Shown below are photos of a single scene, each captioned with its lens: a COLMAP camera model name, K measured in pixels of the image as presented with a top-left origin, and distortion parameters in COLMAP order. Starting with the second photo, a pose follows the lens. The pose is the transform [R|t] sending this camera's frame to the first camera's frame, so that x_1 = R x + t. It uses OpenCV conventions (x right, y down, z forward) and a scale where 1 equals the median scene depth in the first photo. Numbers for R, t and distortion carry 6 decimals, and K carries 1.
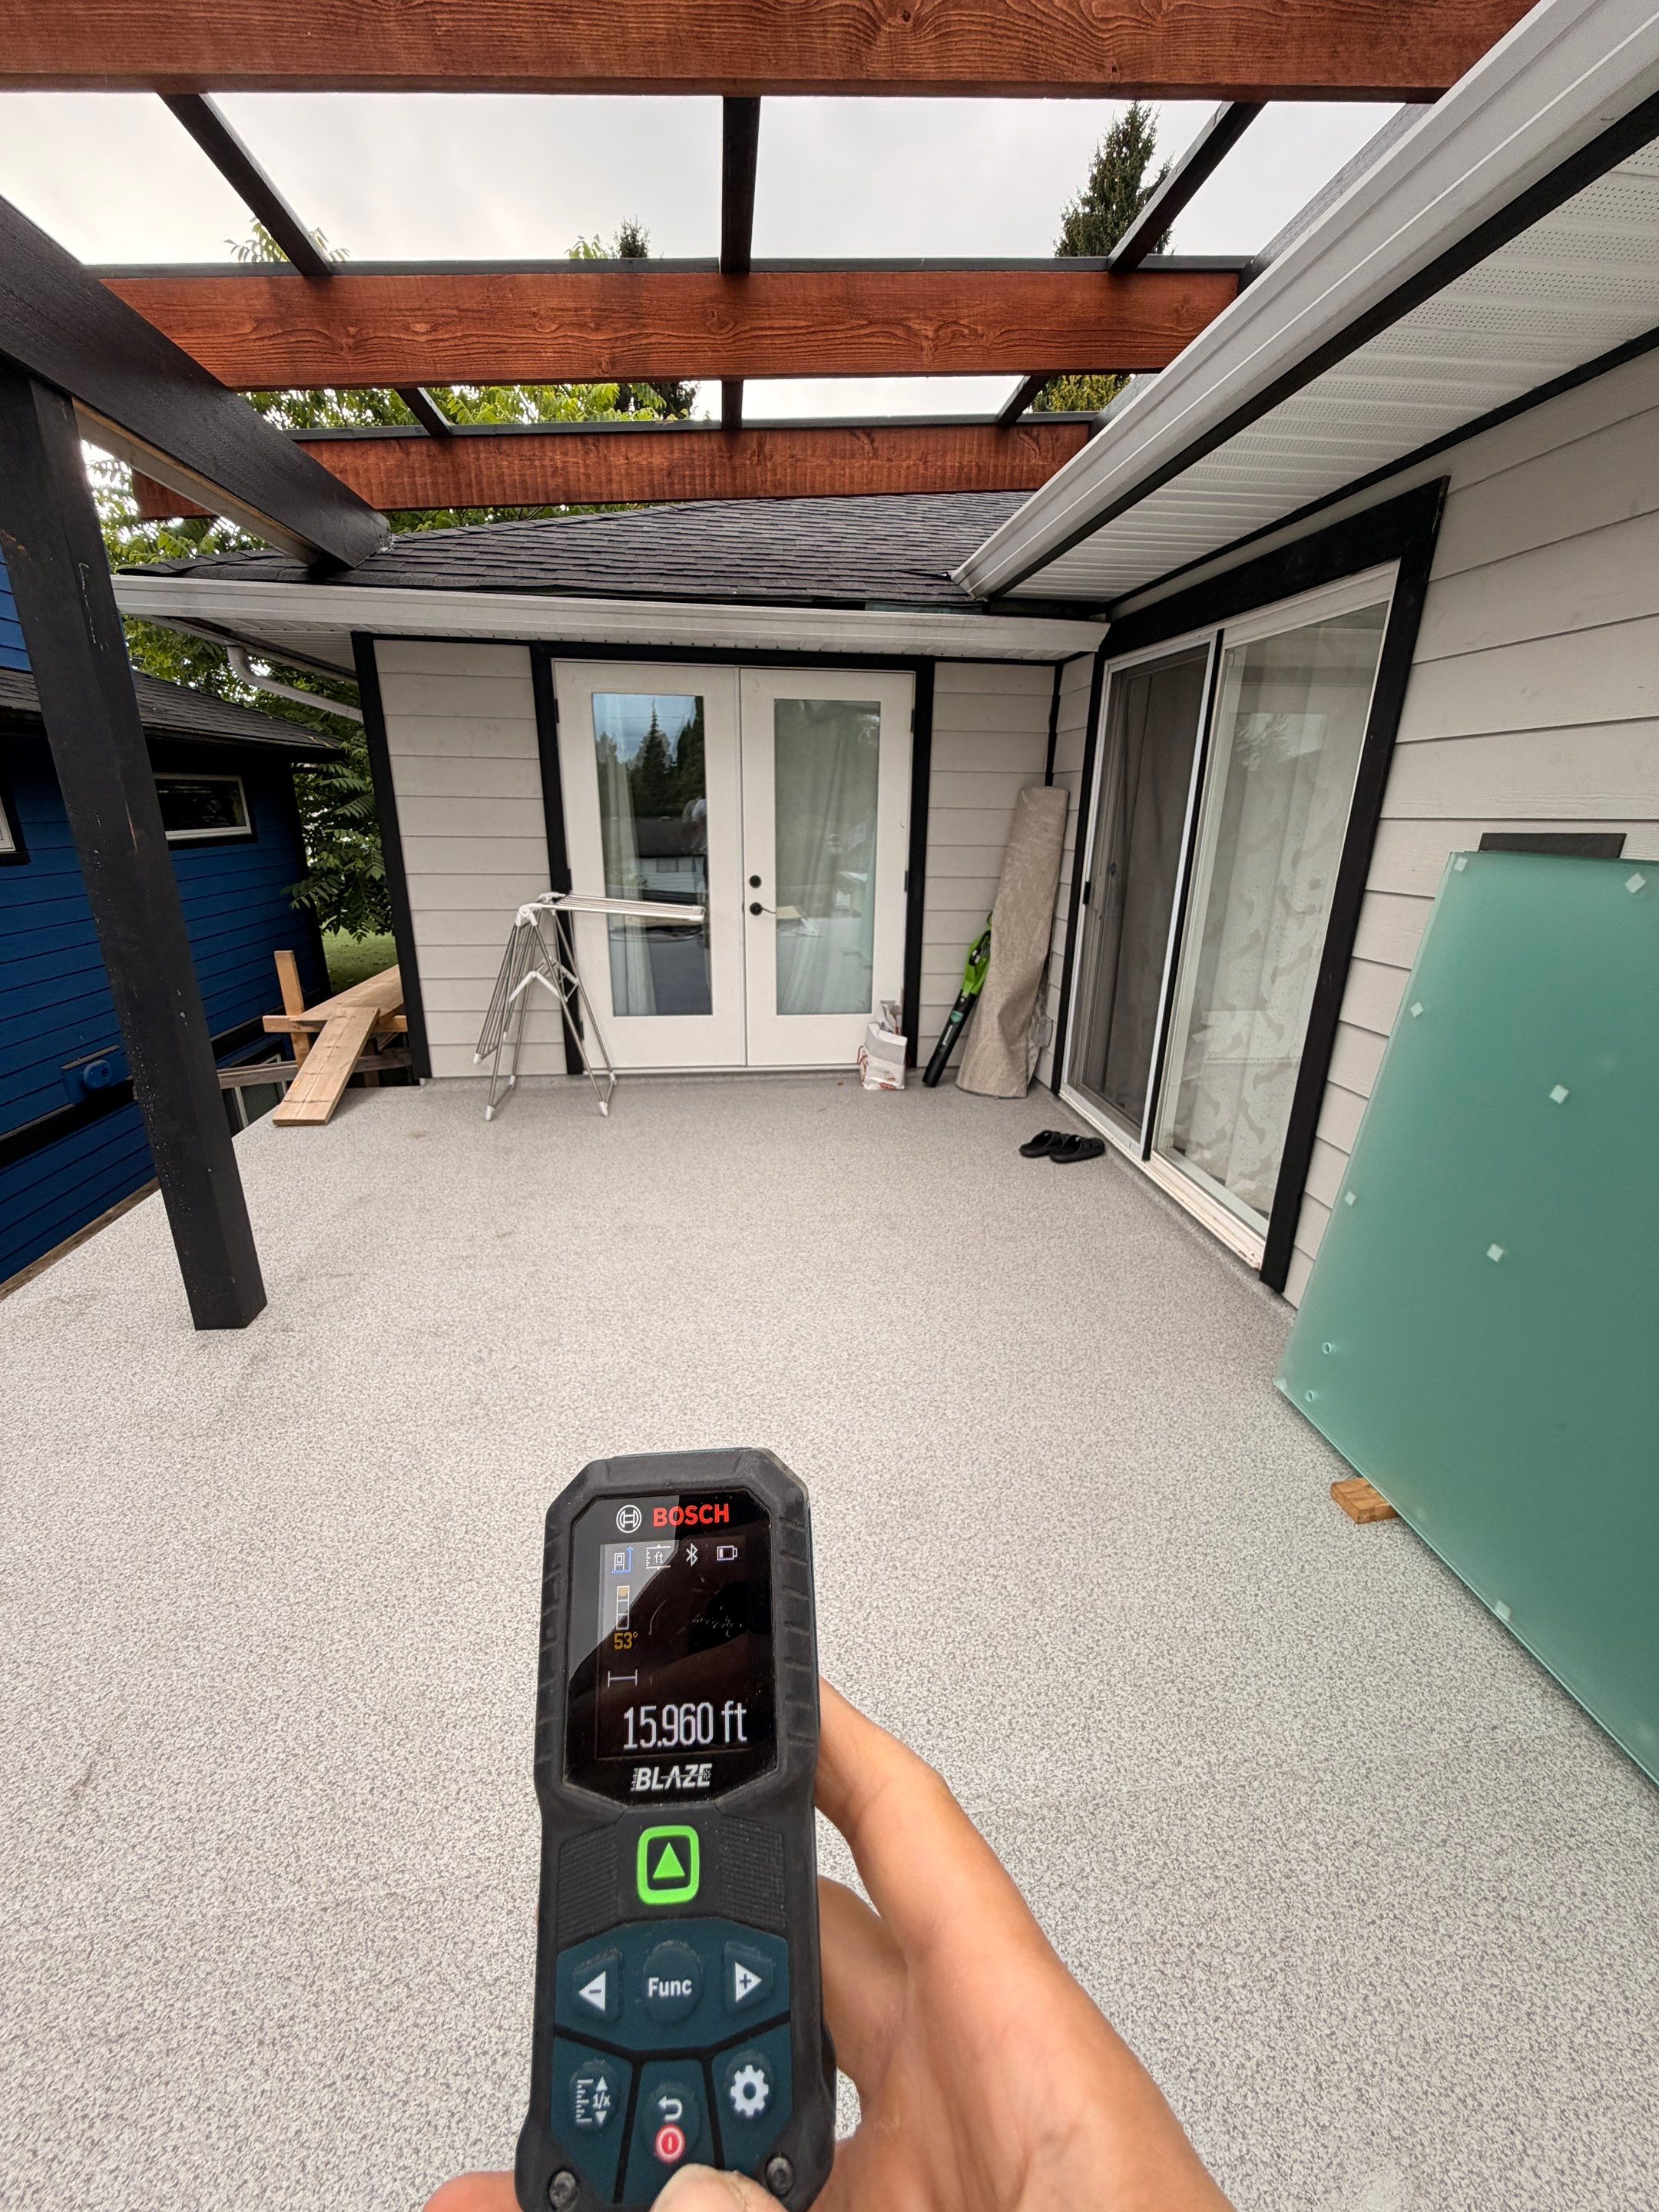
lens RADIAL K [[879.6, 0, 831.3], [0, 879.6, 1104.3], [0, 0, 1]] dist [0.000517, 0.000195]
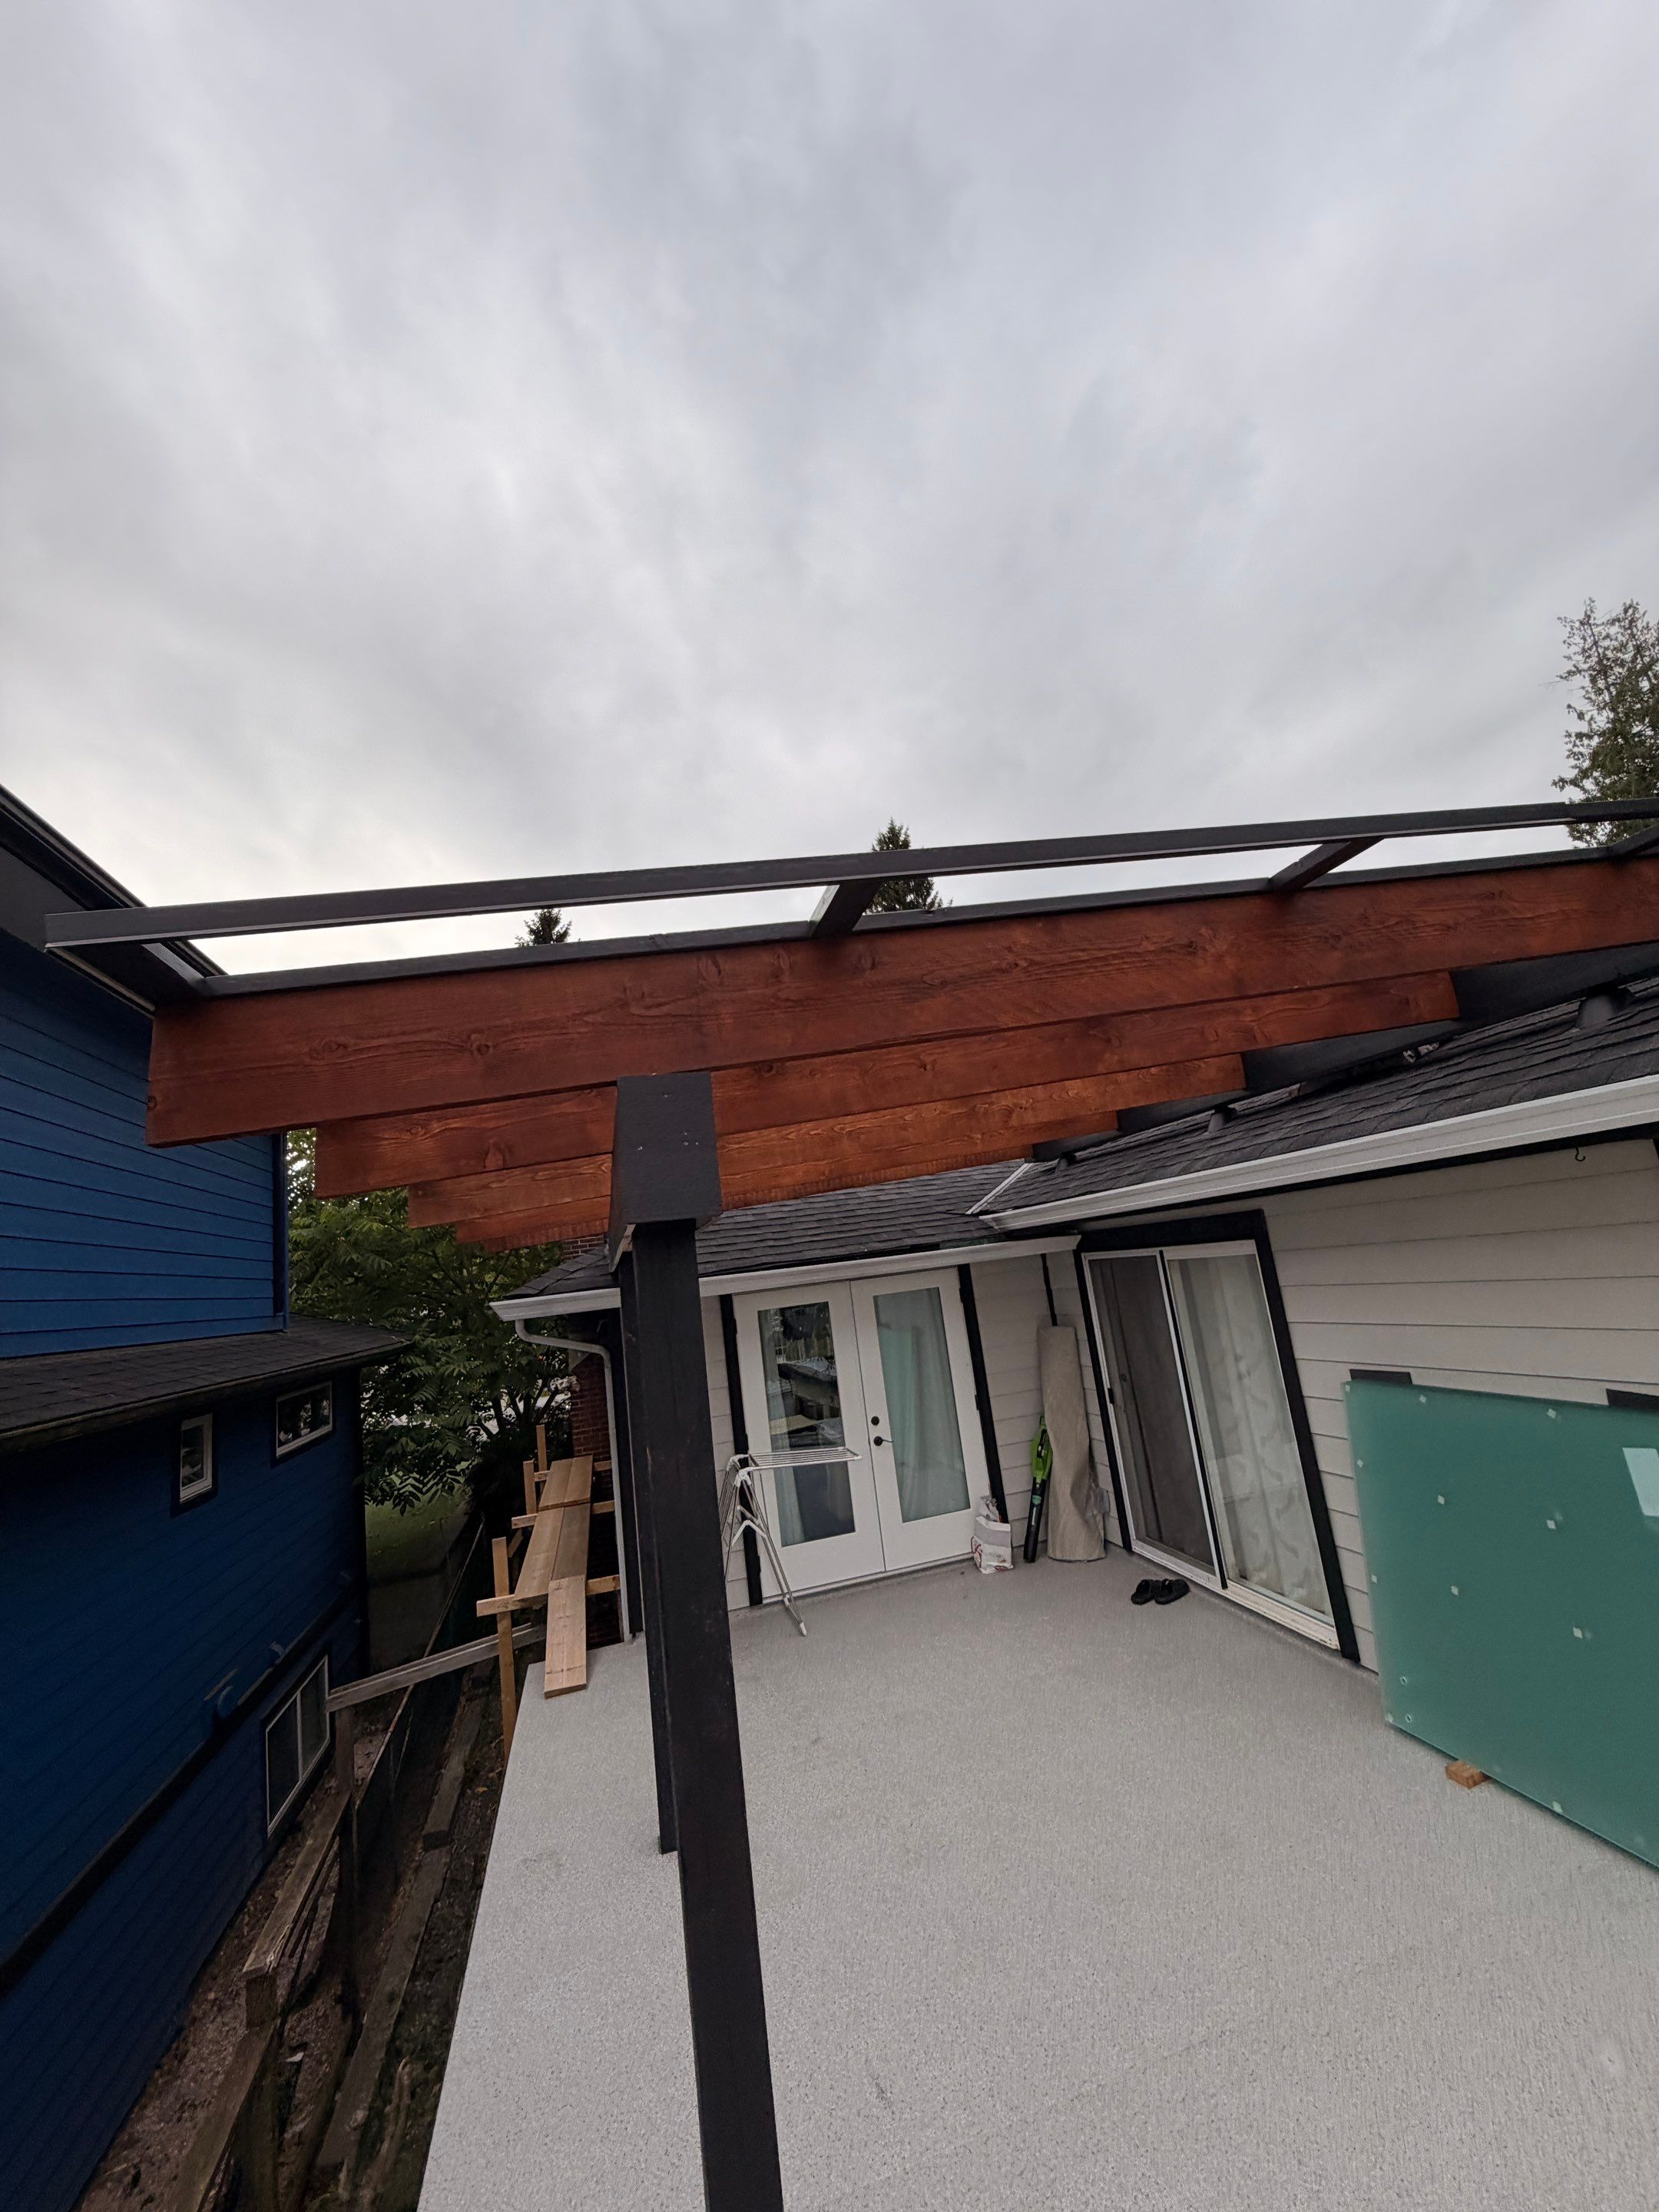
lens RADIAL K [[879.6, 0, 833.6], [0, 879.6, 1100.7], [0, 0, 1]] dist [0.000517, 0.000195]
pose [[0.982376, -0.107503, 0.152905, -0.349203], [0.169862, 0.854838, -0.490305, -0.017585], [-0.077999, 0.507637, 0.858033, -0.499791]]
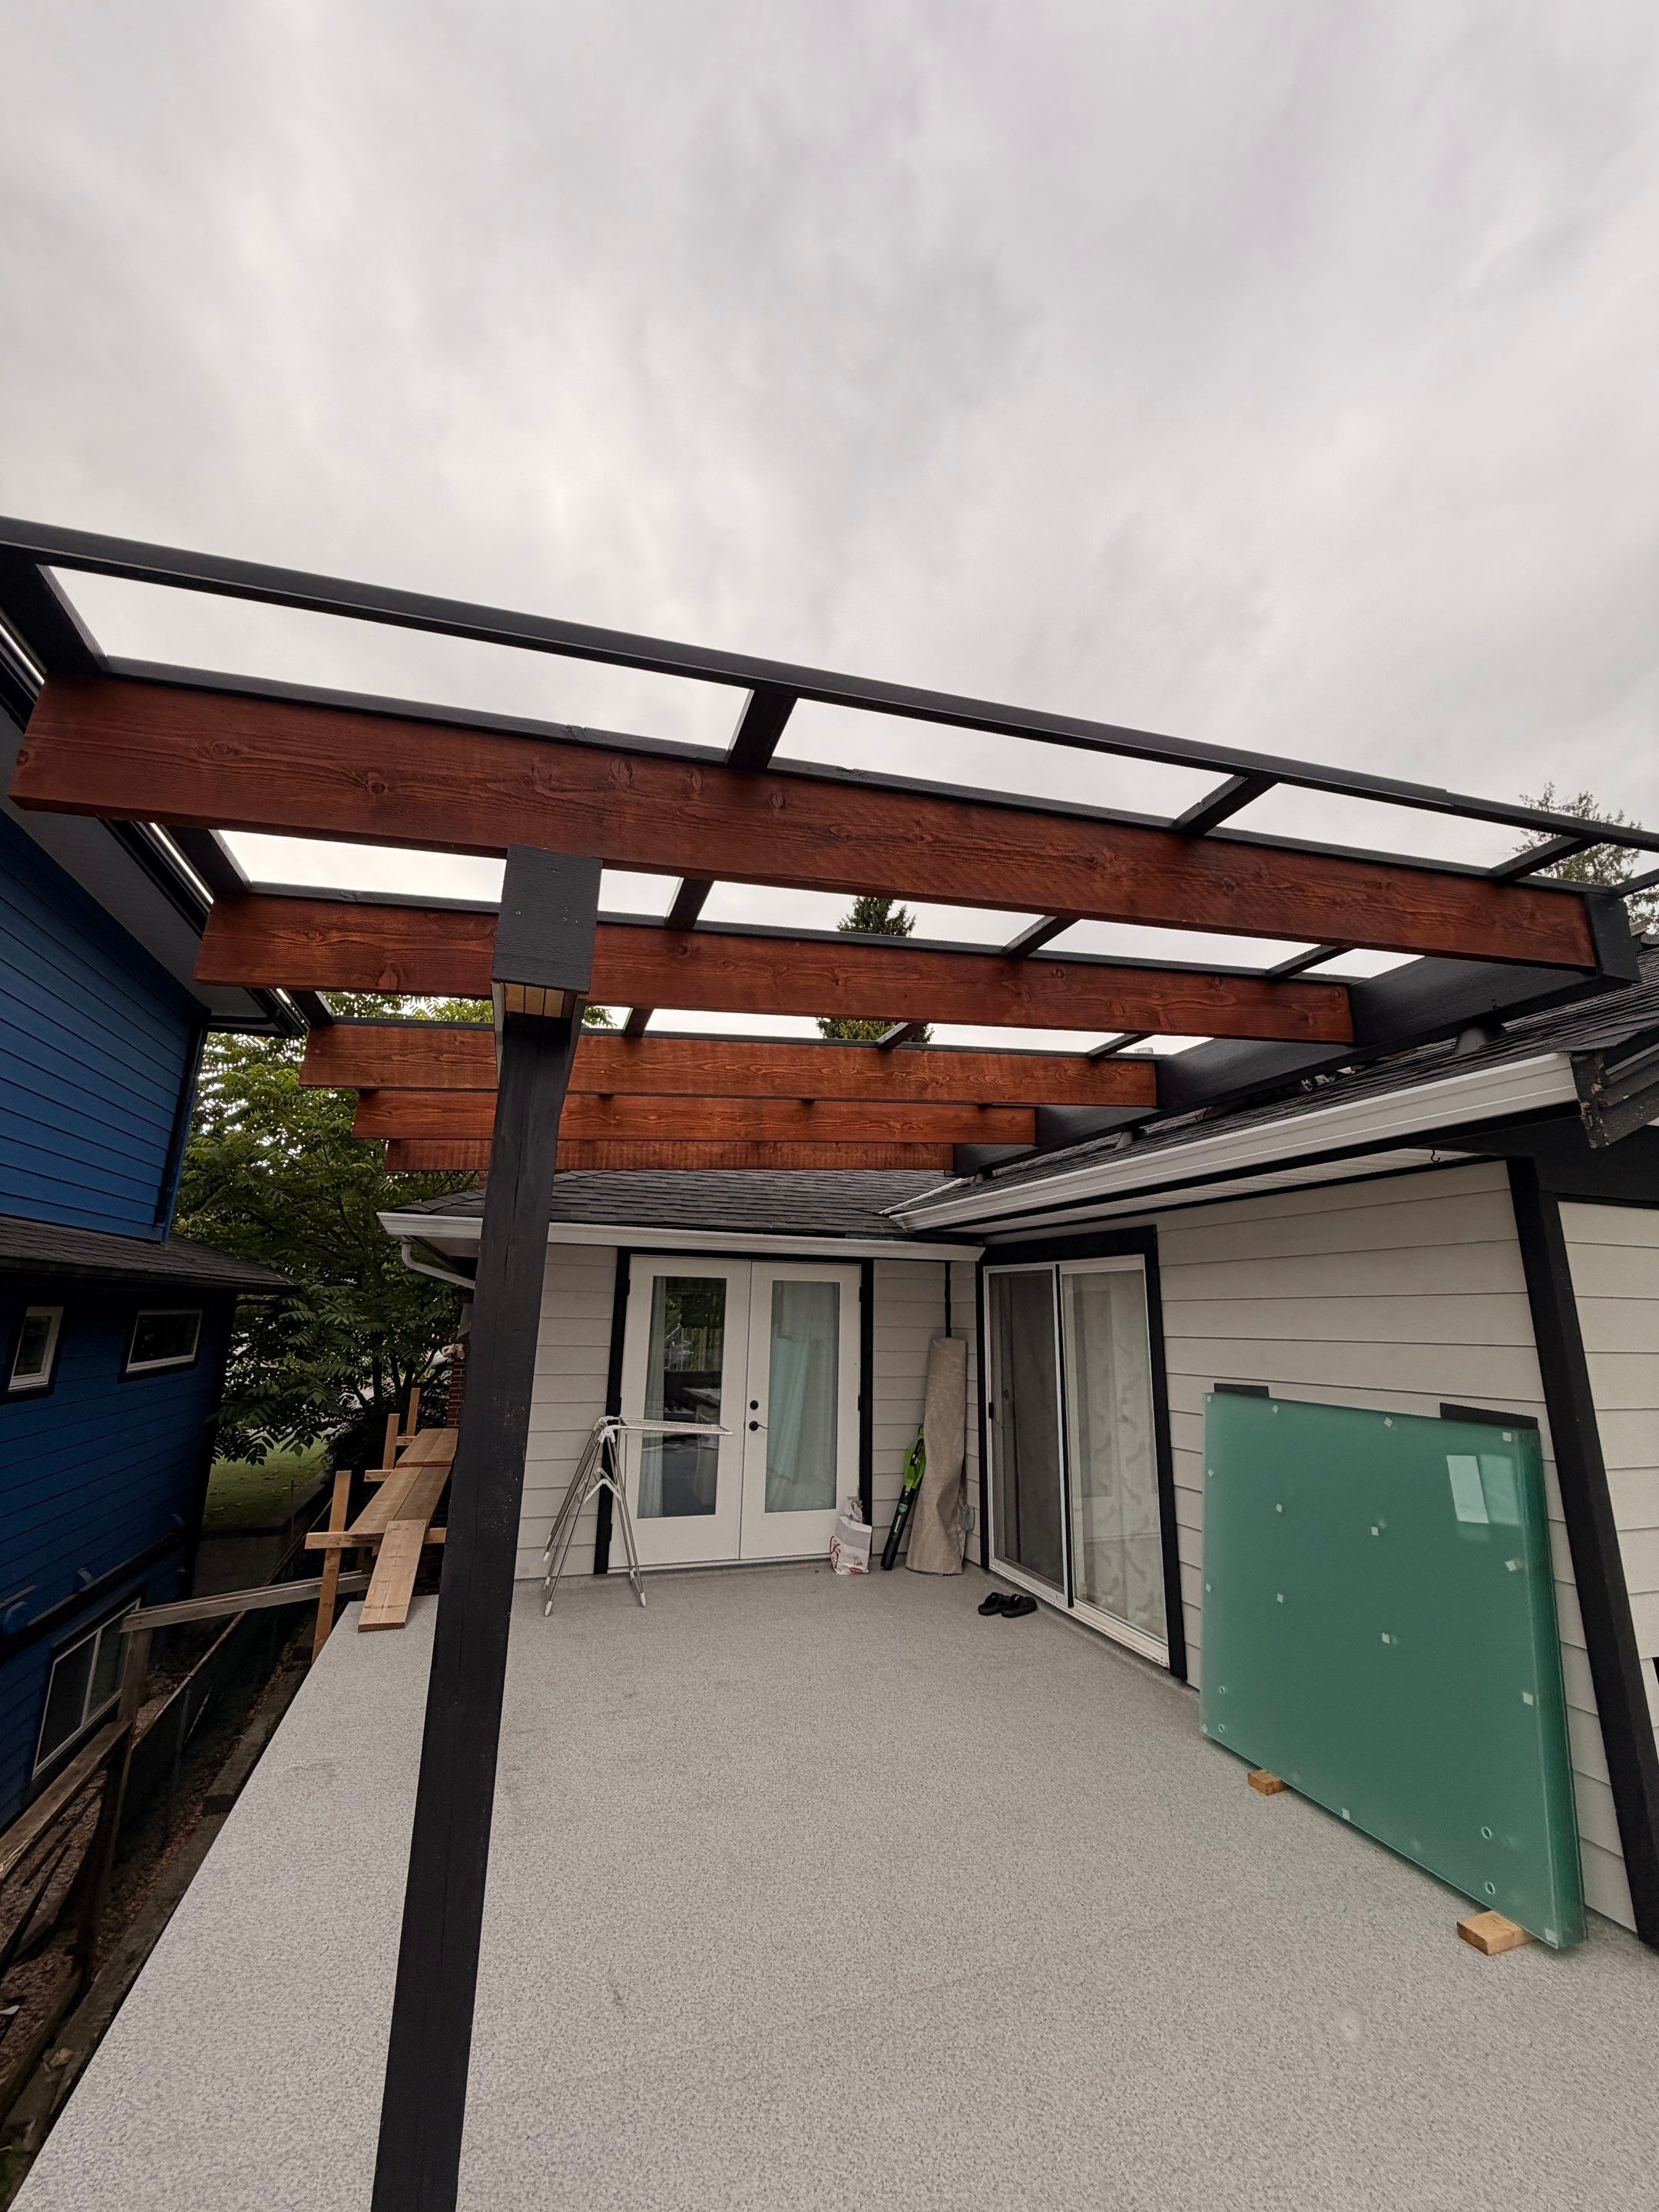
lens RADIAL K [[879.6, 0, 832.9], [0, 879.6, 1100.6], [0, 0, 1]] dist [0.000517, 0.000195]
pose [[0.976639, 0.056344, 0.207370, -0.313146], [0.063882, 0.845259, -0.530525, 0.090336], [-0.205173, 0.531379, 0.821913, -0.452323]]
